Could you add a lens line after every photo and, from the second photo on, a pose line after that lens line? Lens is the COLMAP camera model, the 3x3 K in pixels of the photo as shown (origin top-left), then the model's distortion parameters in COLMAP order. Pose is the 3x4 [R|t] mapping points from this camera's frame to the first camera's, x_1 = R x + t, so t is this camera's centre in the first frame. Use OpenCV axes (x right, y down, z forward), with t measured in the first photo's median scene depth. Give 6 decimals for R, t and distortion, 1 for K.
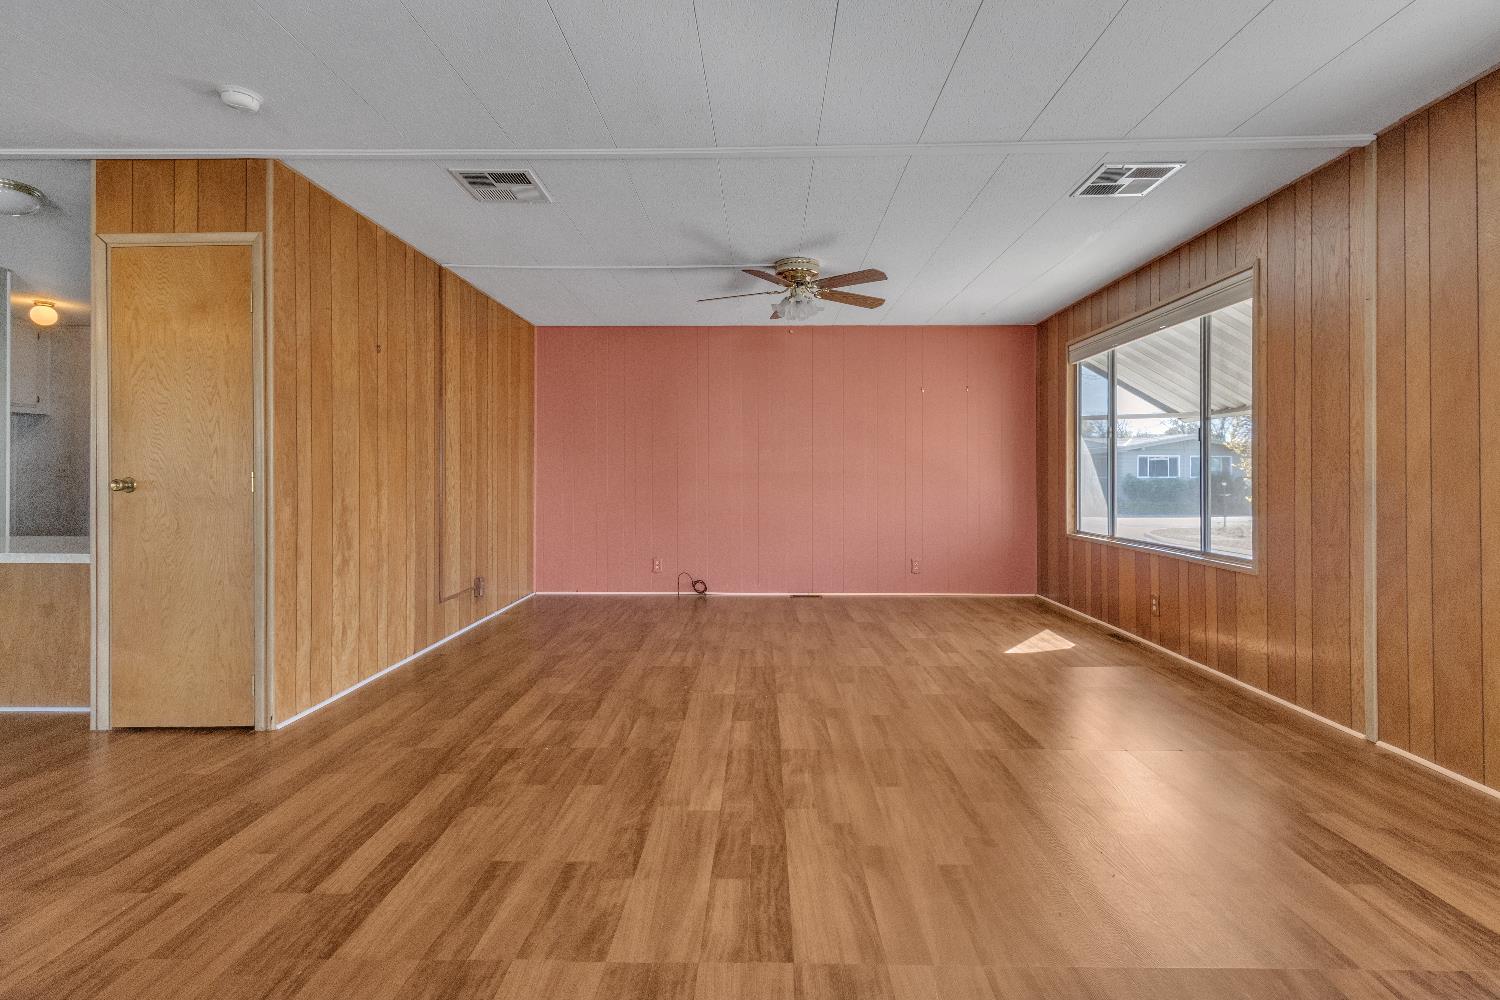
lens RADIAL K [[711.2, 0, 757.4], [0, 711.2, 469.9], [0, 0, 1]] dist [0.000871, -0.000013]
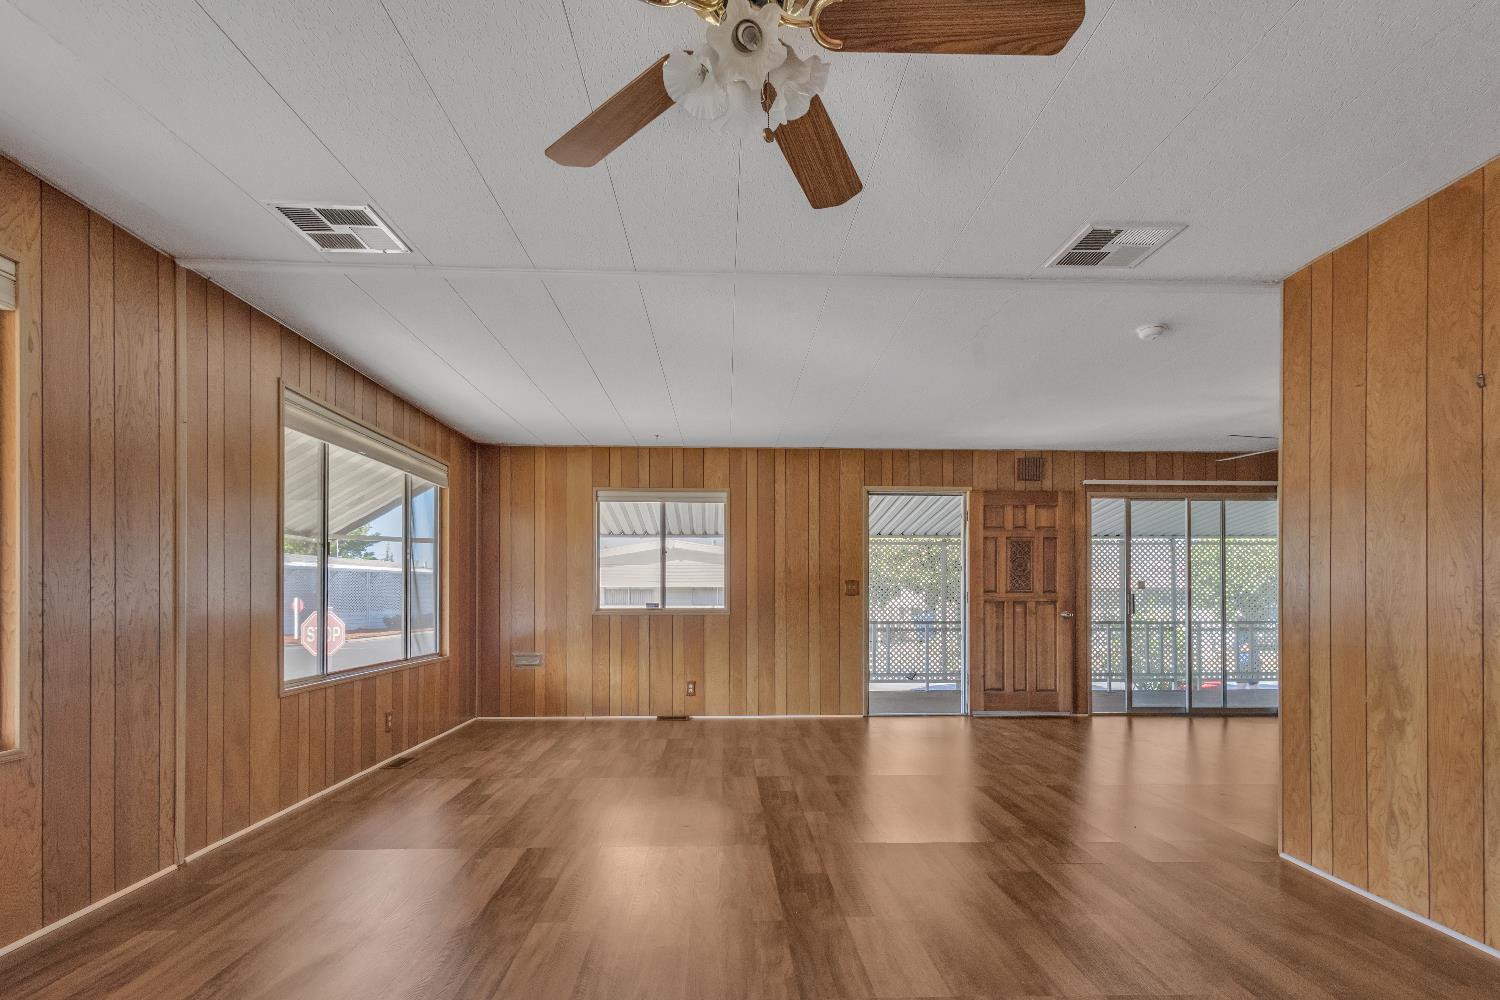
lens RADIAL K [[725.5, 0, 753.6], [0, 725.5, 587.6], [0, 0, 1]] dist [-0.001091, -0.000235]
pose [[-0.998607, -0.001653, -0.052737, 0.107340], [-0.000810, 0.999872, -0.016005, 0.008054], [0.052757, -0.015940, -0.998480, 1.957344]]
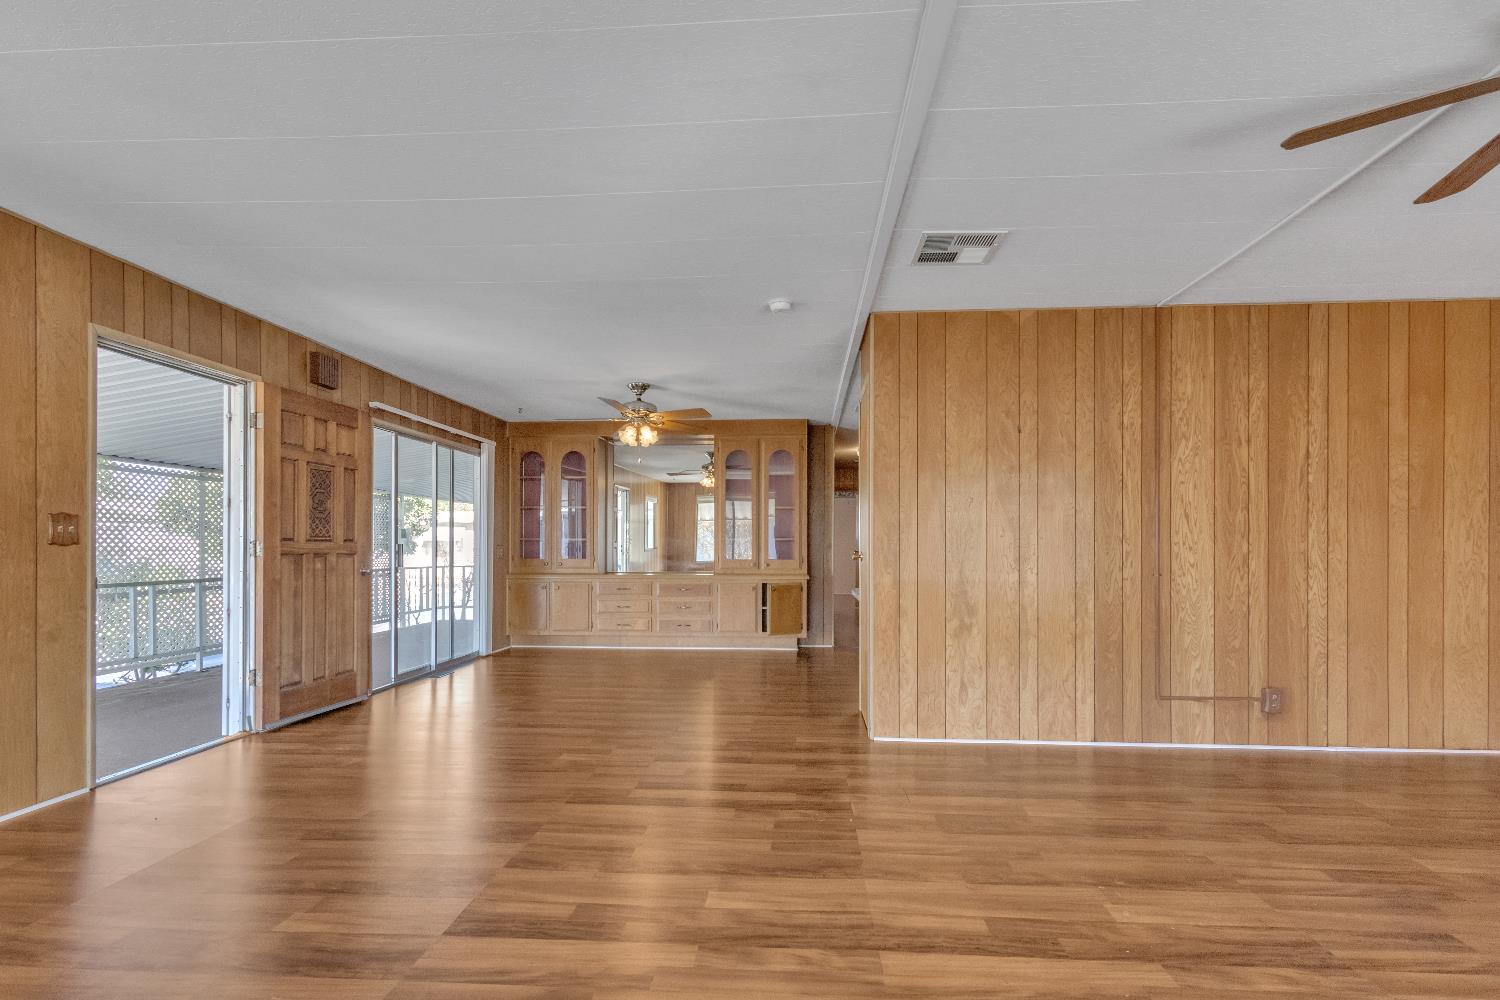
lens RADIAL K [[712.8, 0, 749.8], [0, 712.8, 544.9], [0, 0, 1]] dist [0.003077, -0.000766]
pose [[-0.050450, -0.002890, -0.998722, 0.666181], [0.001992, 0.999994, -0.002995, 0.001462], [0.998725, -0.002141, -0.050444, 0.830435]]
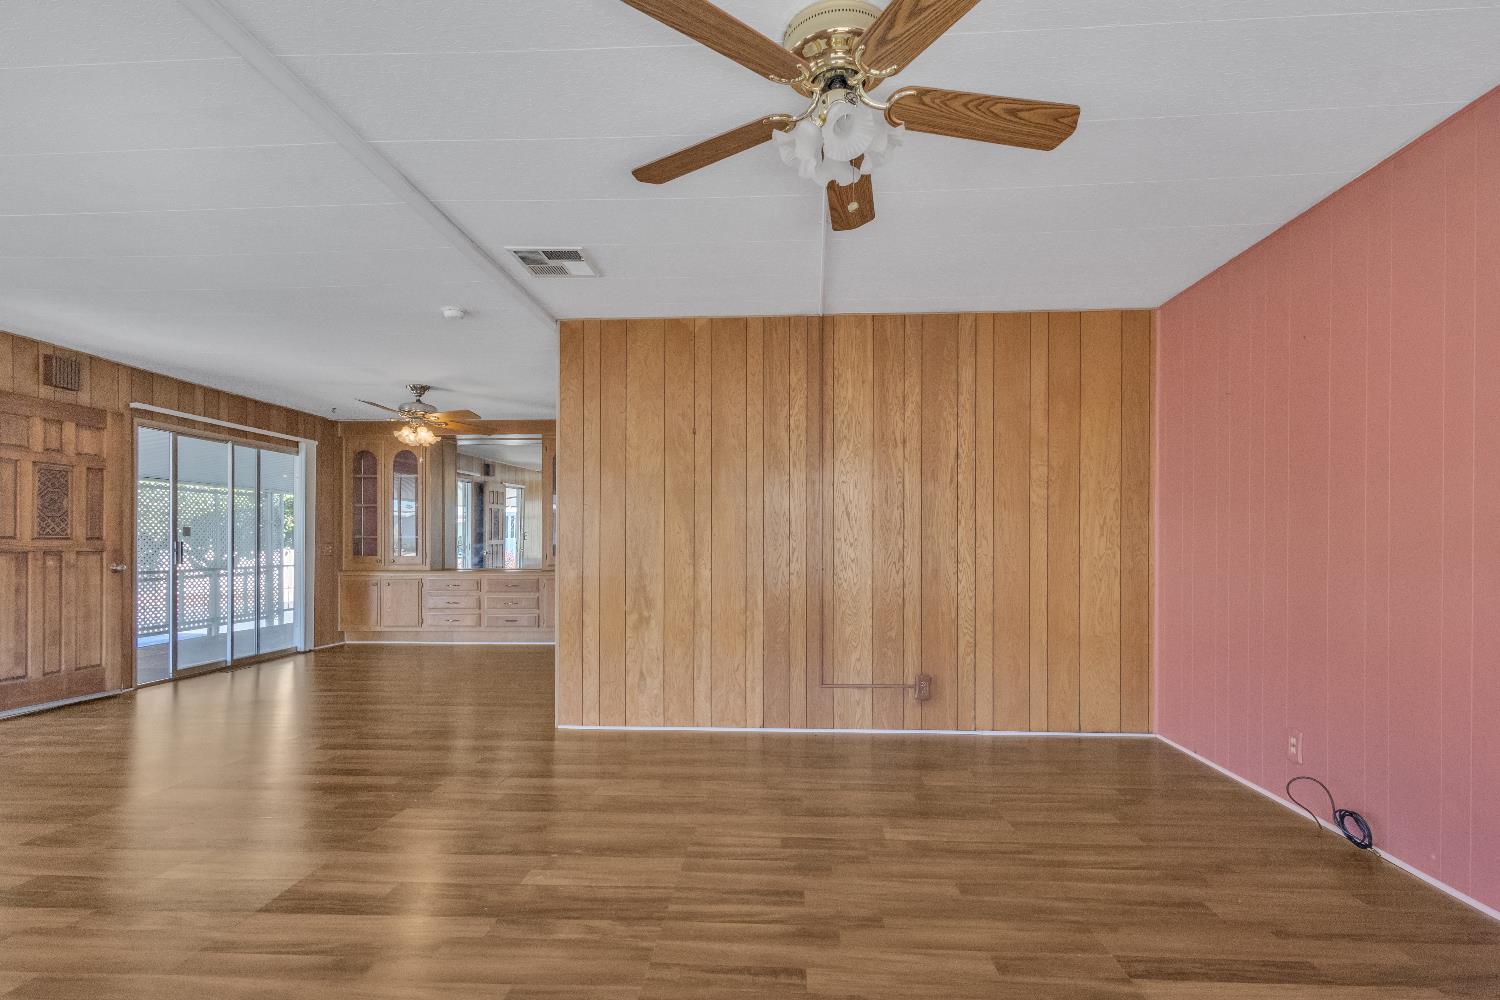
lens RADIAL K [[715.9, 0, 756.6], [0, 715.9, 541.7], [0, 0, 1]] dist [0.001739, -0.000762]
pose [[-0.032229, -0.003292, -0.999475, 0.711495], [0.004237, 0.999985, -0.003430, 0.004467], [0.999472, -0.004345, -0.032215, 1.426167]]
